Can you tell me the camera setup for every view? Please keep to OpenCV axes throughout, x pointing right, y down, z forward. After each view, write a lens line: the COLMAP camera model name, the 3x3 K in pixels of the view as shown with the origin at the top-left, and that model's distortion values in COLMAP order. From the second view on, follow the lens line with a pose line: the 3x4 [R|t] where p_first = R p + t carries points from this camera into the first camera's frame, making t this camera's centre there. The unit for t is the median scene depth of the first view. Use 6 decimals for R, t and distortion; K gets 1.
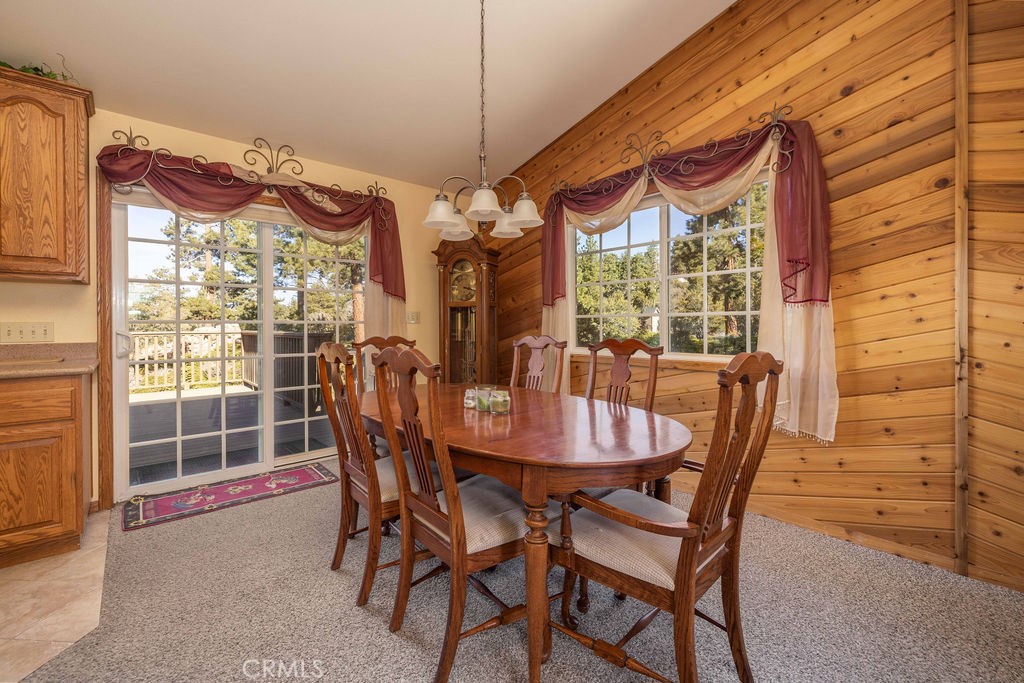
lens RADIAL K [[434.6, 0, 513.3], [0, 434.6, 329.1], [0, 0, 1]] dist [-0.000325, -0.000092]
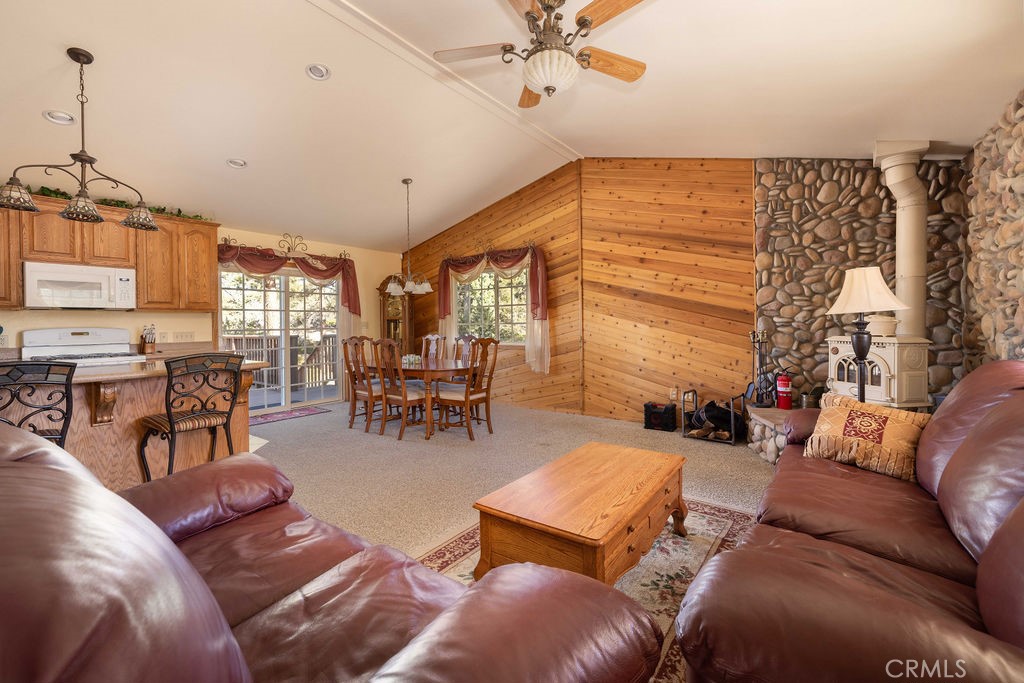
lens RADIAL K [[434.6, 0, 513.3], [0, 434.6, 329.1], [0, 0, 1]] dist [-0.000325, -0.000092]
pose [[0.981263, -0.012048, 0.192294, 0.026411], [0.012214, 0.999925, 0.000324, -0.007757], [-0.192284, 0.002030, 0.981337, -1.158329]]
